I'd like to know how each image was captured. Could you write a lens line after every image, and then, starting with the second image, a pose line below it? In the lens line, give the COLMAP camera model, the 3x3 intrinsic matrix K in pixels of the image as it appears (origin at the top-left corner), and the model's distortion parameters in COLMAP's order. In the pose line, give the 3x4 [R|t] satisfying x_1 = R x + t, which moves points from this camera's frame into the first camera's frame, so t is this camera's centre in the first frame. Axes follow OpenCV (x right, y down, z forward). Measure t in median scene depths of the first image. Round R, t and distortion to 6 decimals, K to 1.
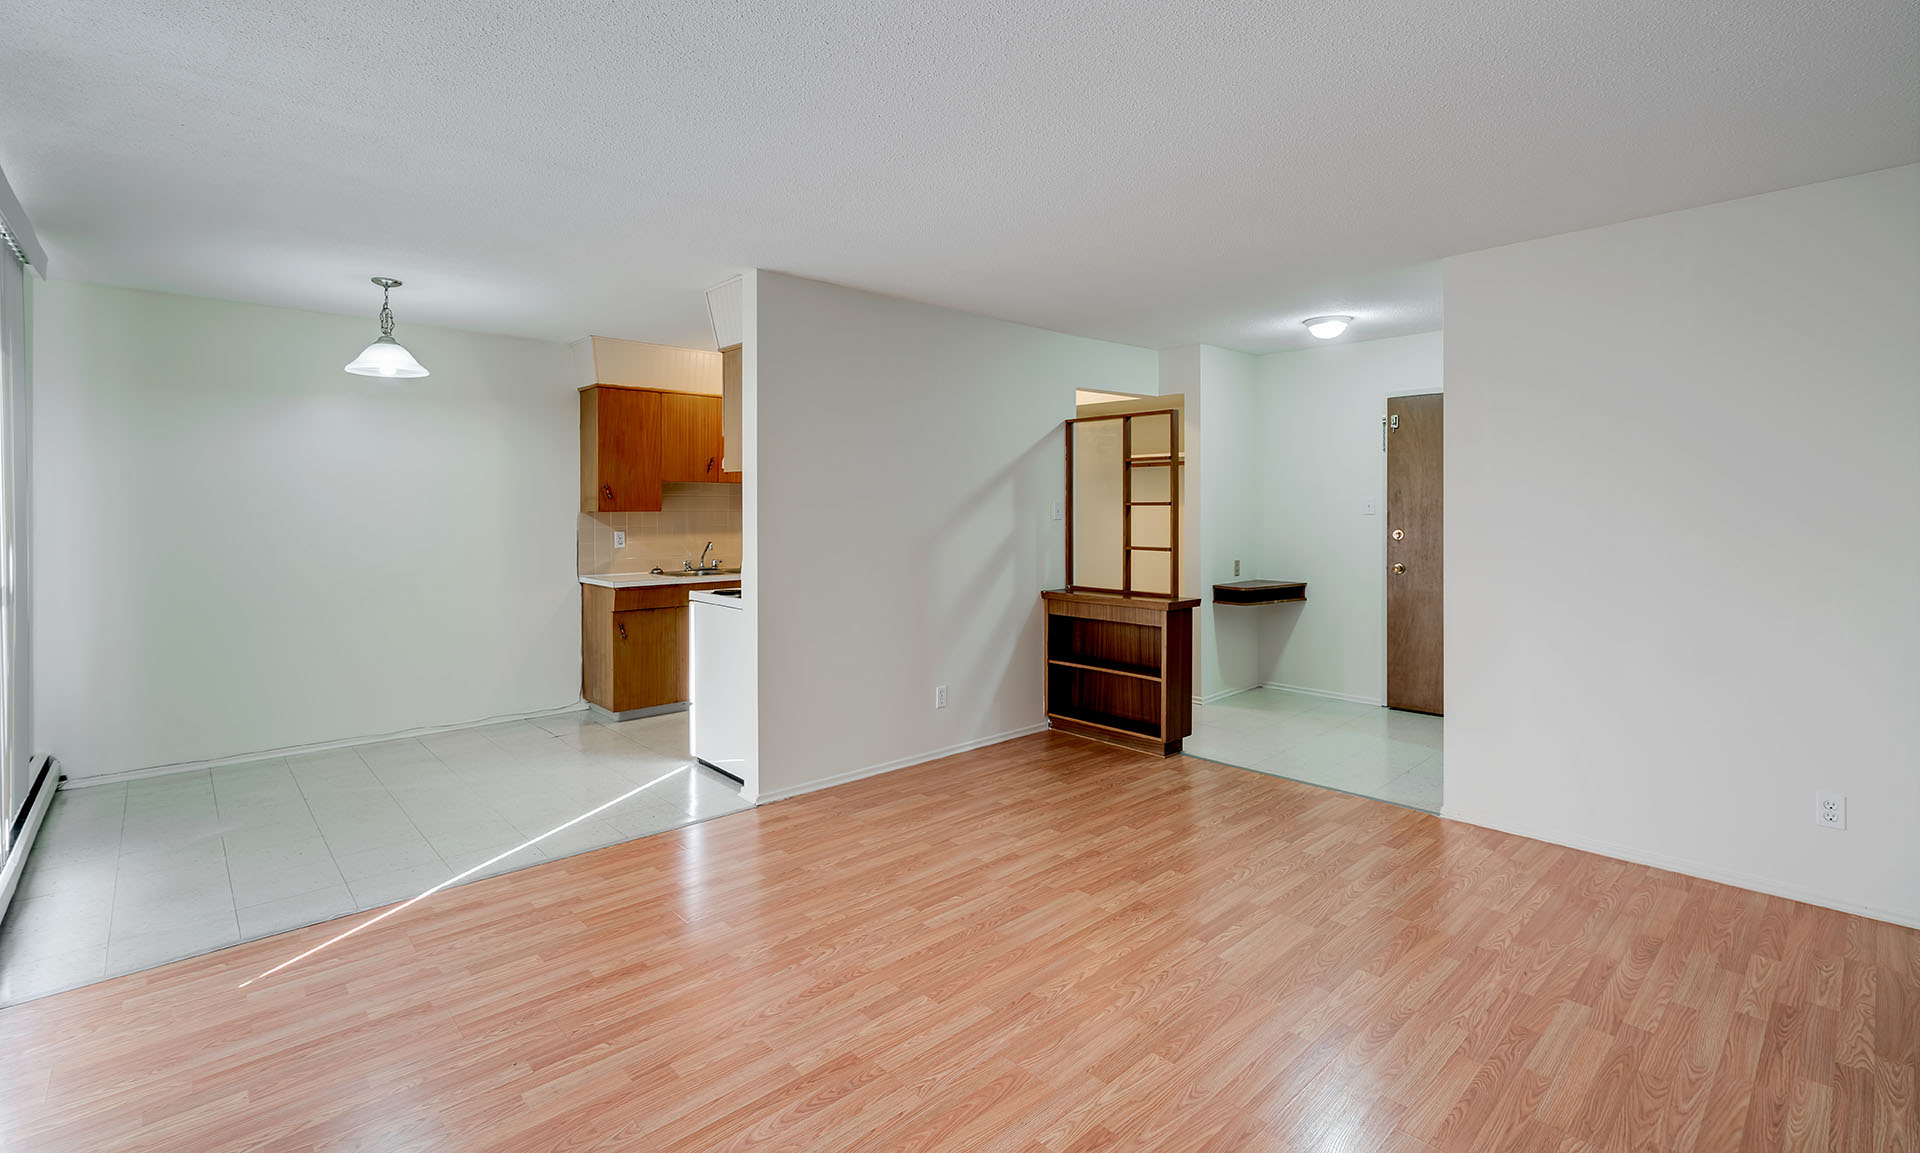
lens RADIAL K [[756.6, 0, 850.6], [0, 756.6, 512.3], [0, 0, 1]] dist [-0.000384, -0.000015]
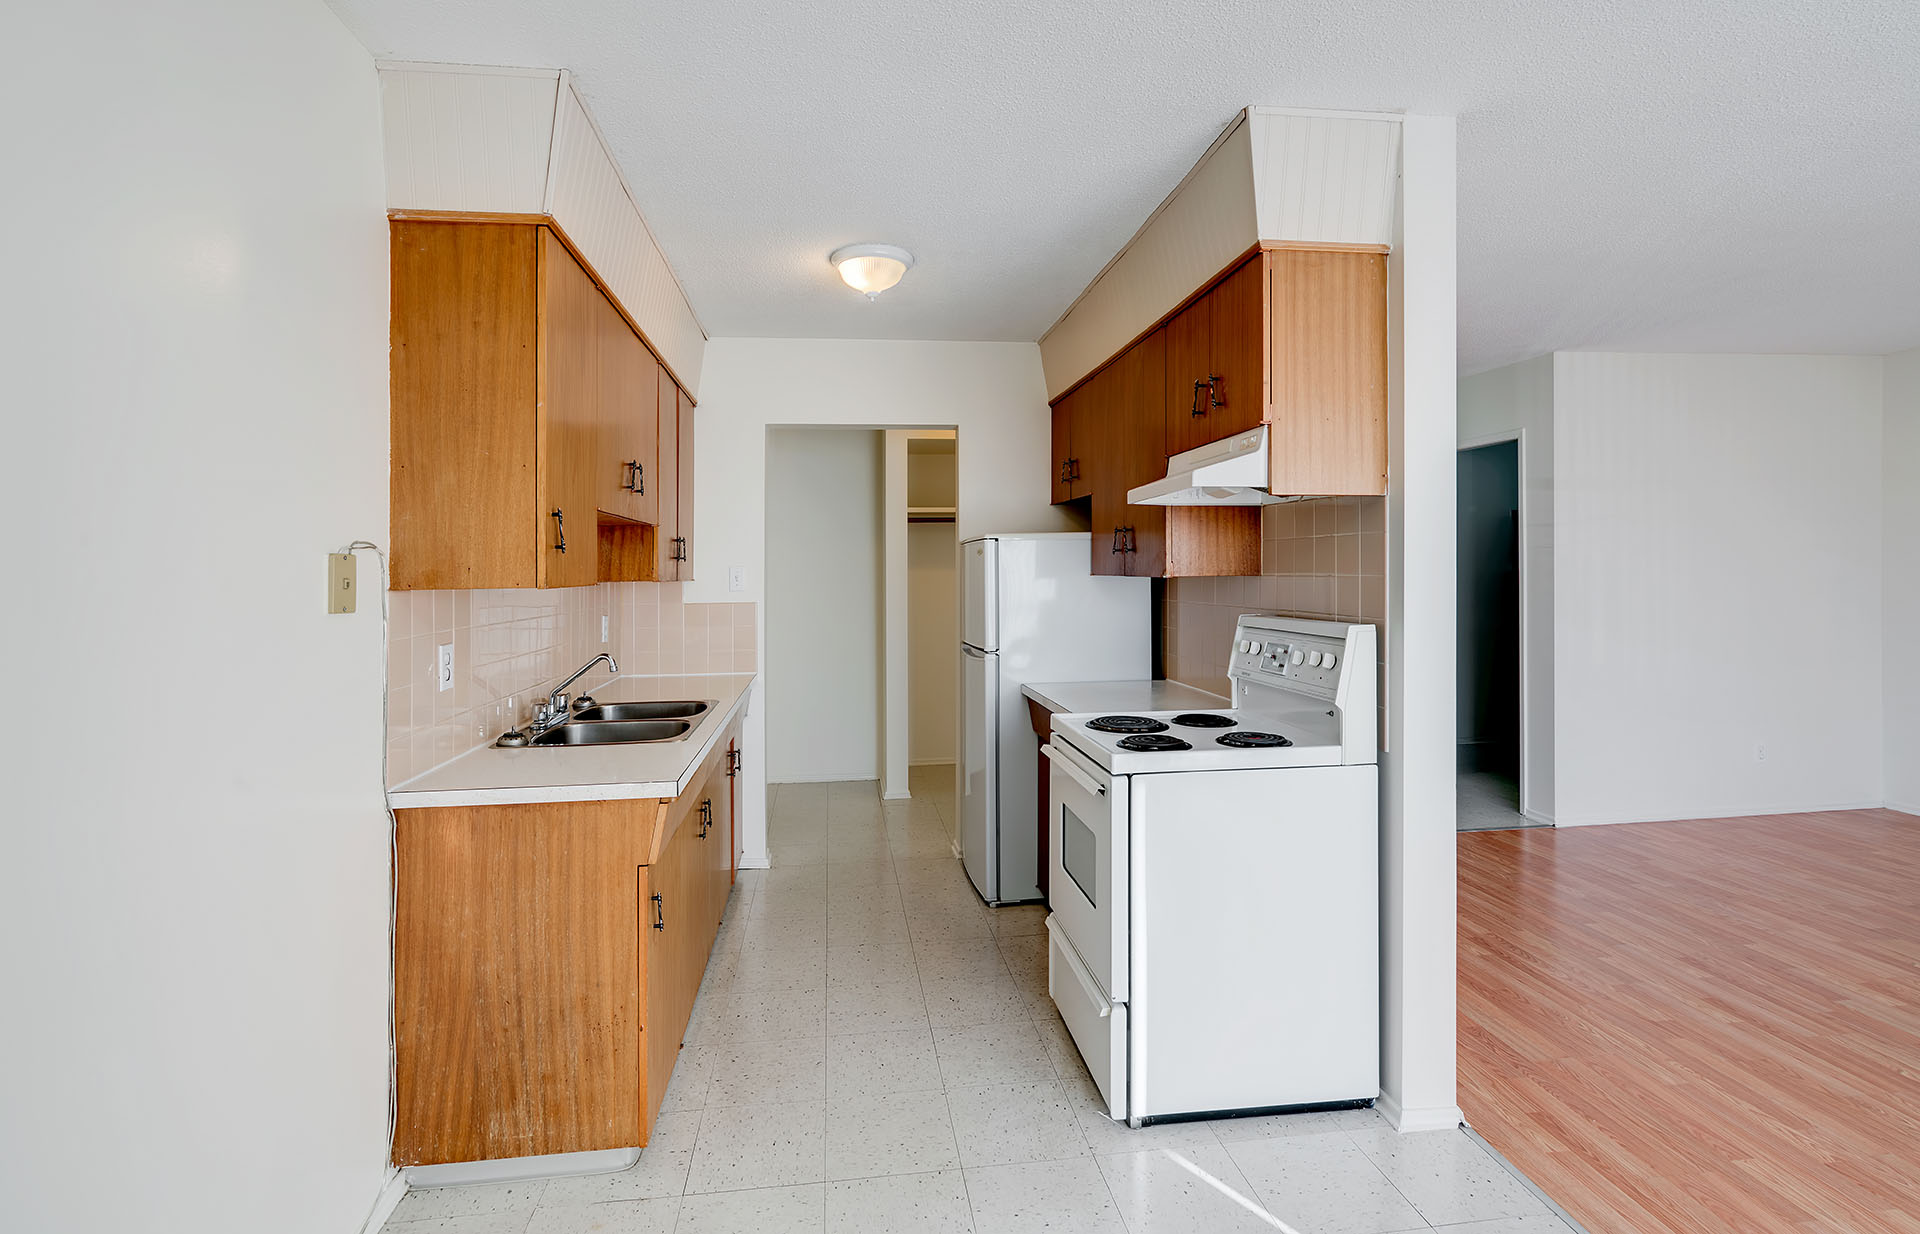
lens RADIAL K [[875.5, 0, 927.3], [0, 875.5, 582.2], [0, 0, 1]] dist [-0.010190, 0.003674]
pose [[0.588718, -0.016705, 0.808166, -1.097448], [0.021938, 0.999748, 0.004684, -0.002330], [-0.808041, 0.014972, 0.588936, 1.247766]]
